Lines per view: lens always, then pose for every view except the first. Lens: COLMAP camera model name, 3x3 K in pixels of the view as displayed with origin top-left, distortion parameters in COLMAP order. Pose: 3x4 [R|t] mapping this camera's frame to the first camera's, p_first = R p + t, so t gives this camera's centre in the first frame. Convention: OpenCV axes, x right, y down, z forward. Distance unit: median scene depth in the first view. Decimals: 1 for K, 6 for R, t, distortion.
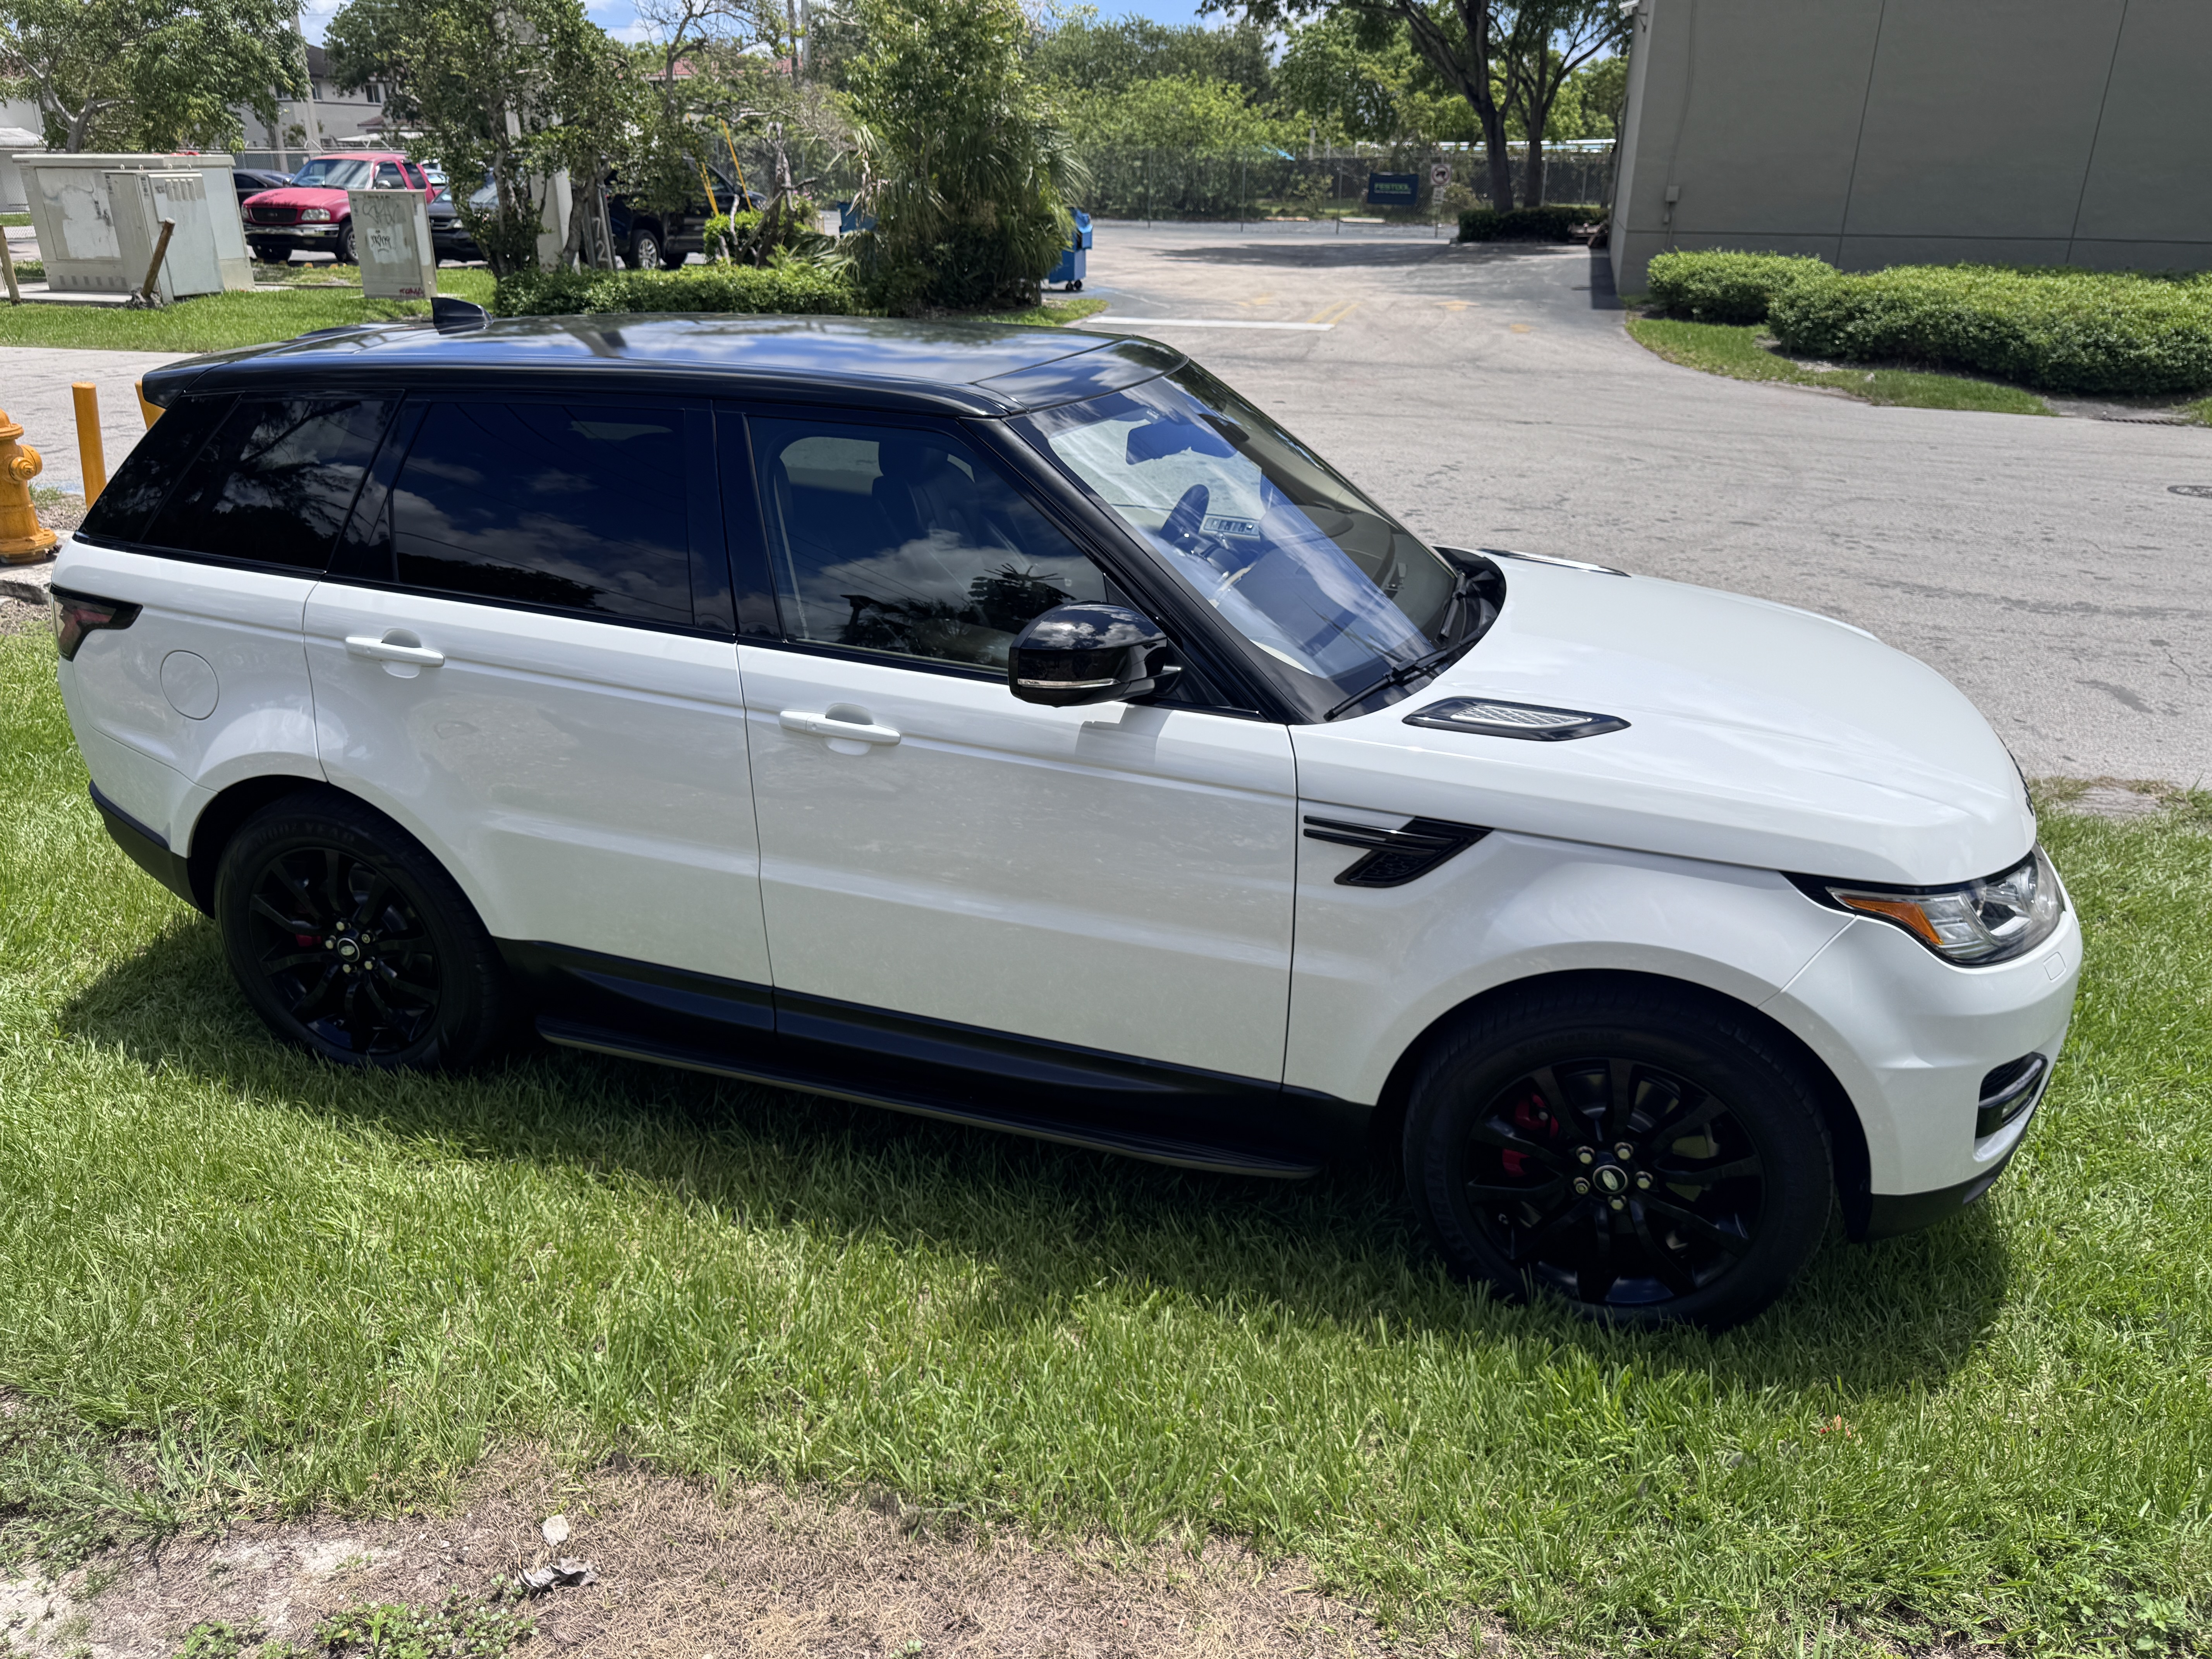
lens RADIAL K [[1544.5, 0, 1104.3], [0, 1544.5, 833.3], [0, 0, 1]] dist [0.030282, -0.022137]
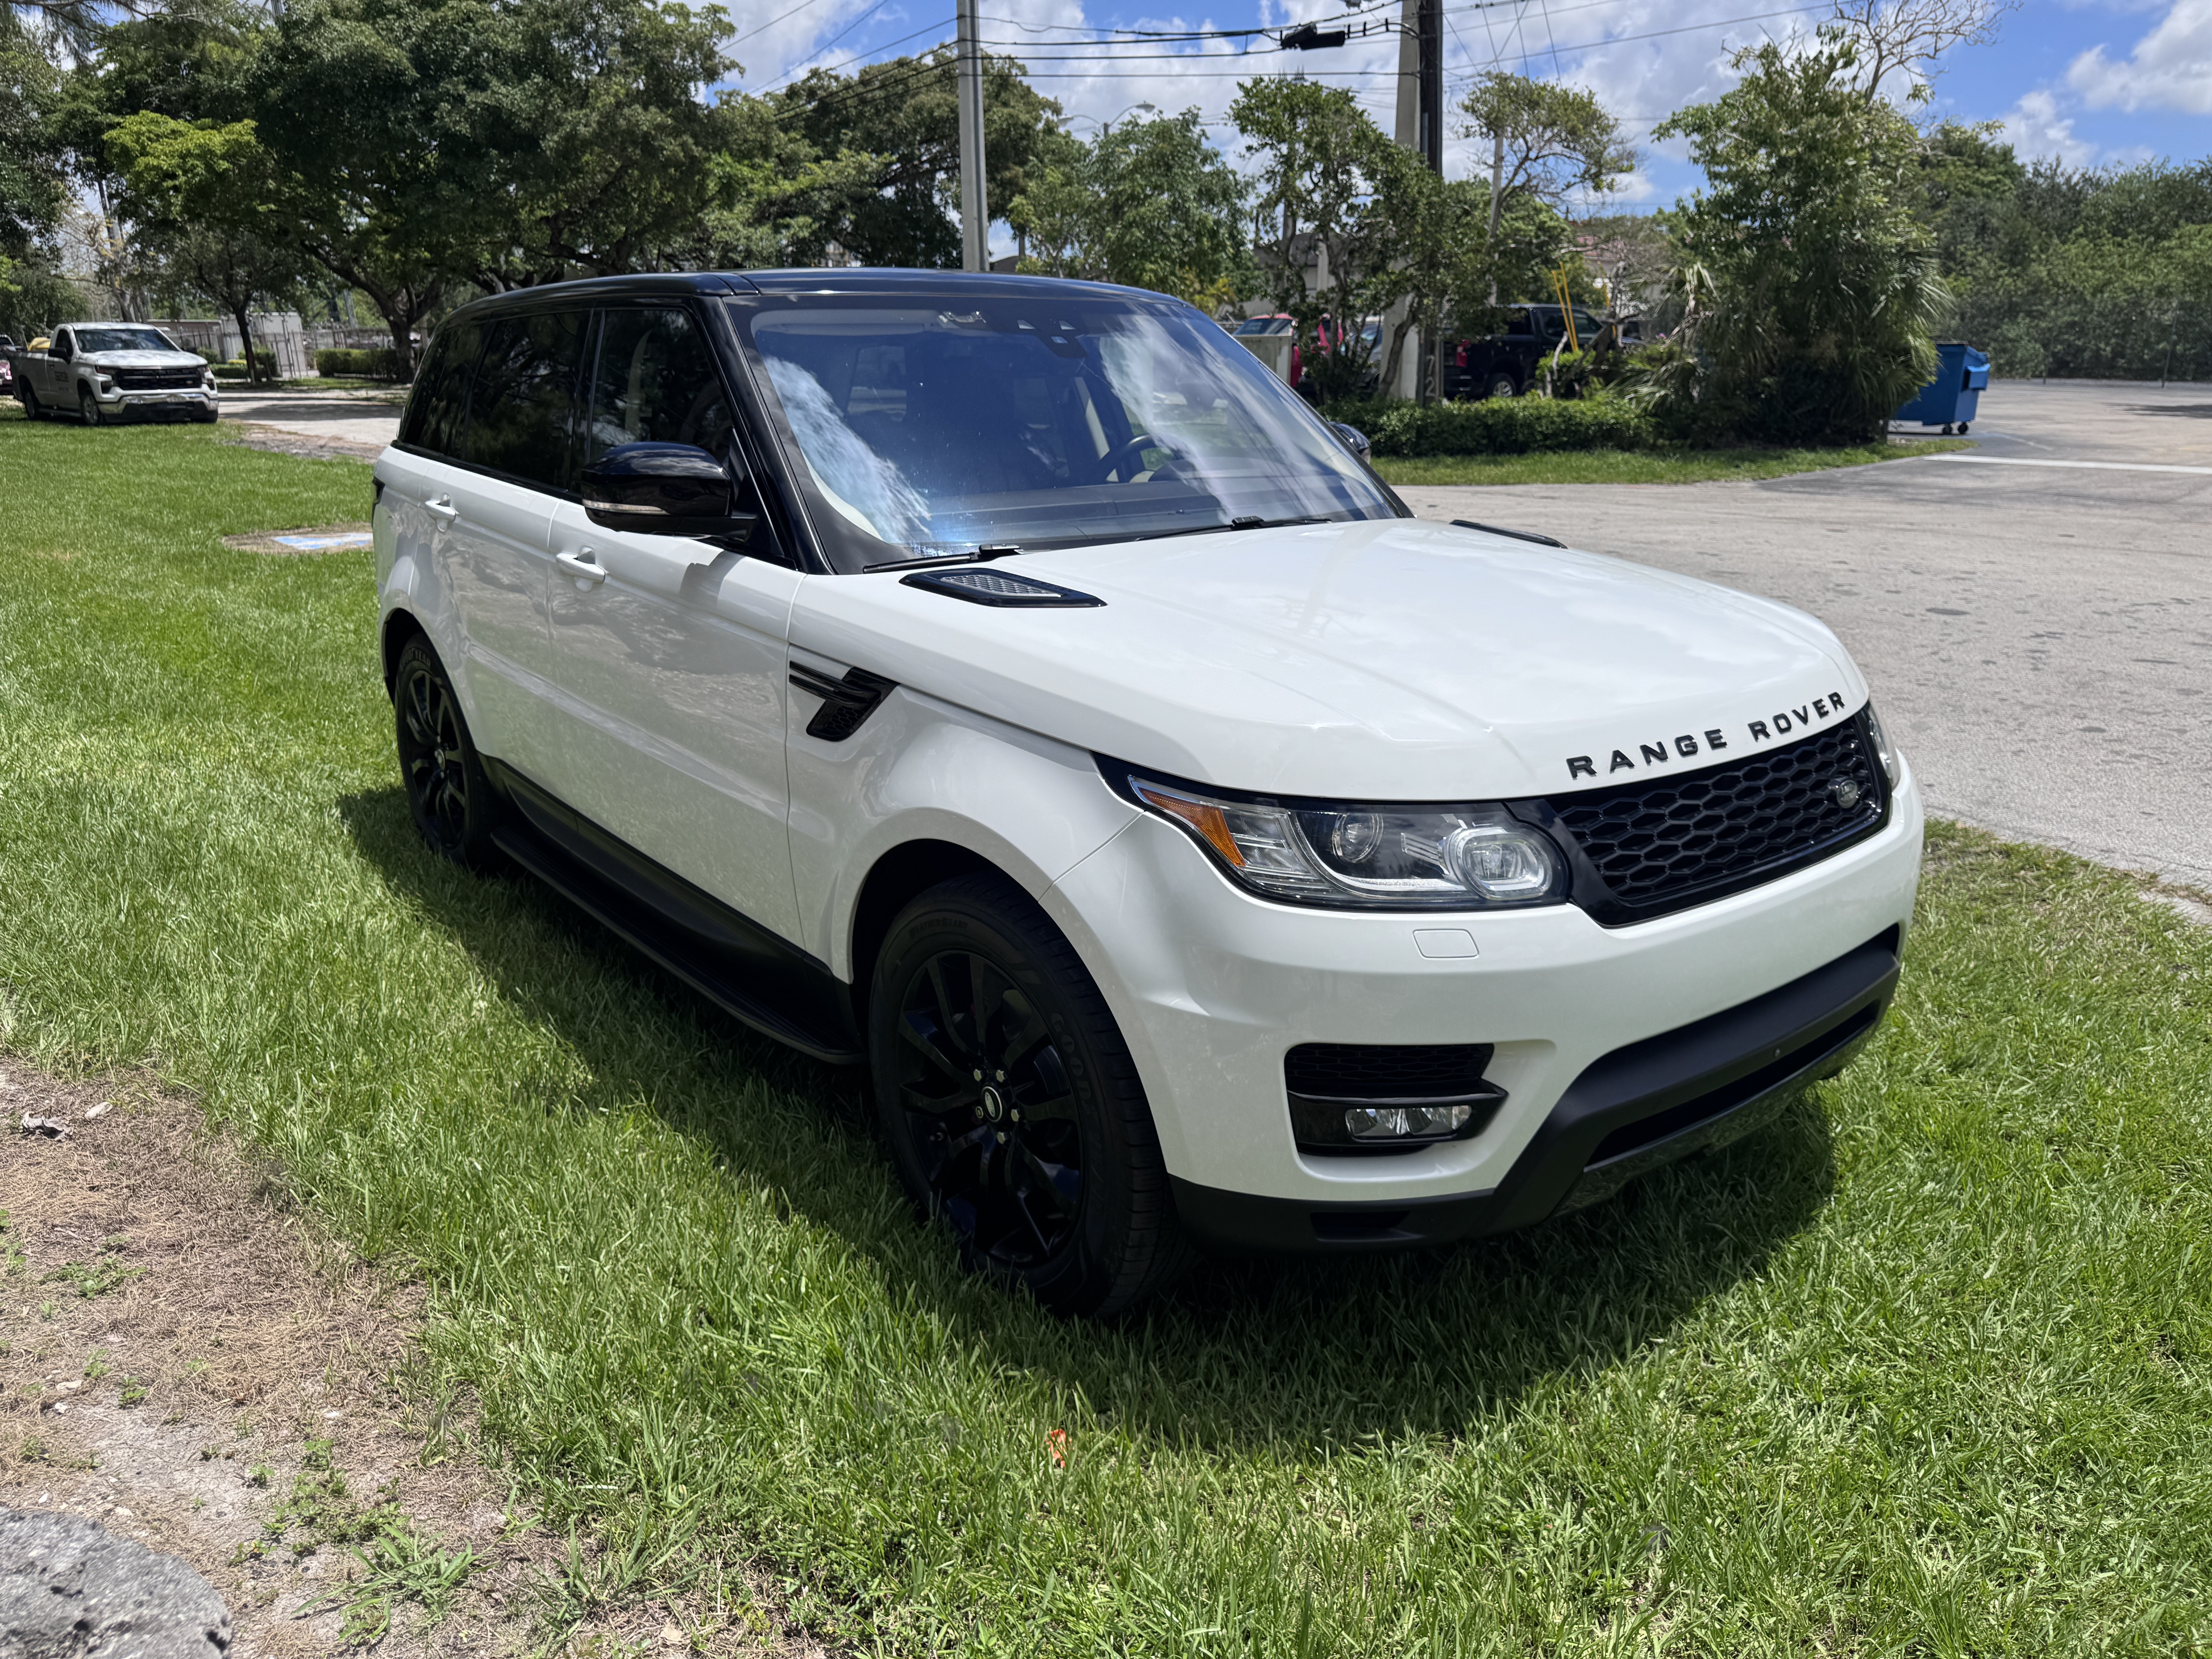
lens RADIAL K [[1544.5, 0, 1105.9], [0, 1544.5, 833.0], [0, 0, 1]] dist [0.030282, -0.022137]
pose [[0.840223, 0.159036, -0.518394, 0.813840], [-0.208018, 0.977414, -0.037302, 0.090105], [0.500753, 0.139177, 0.854328, 0.256226]]
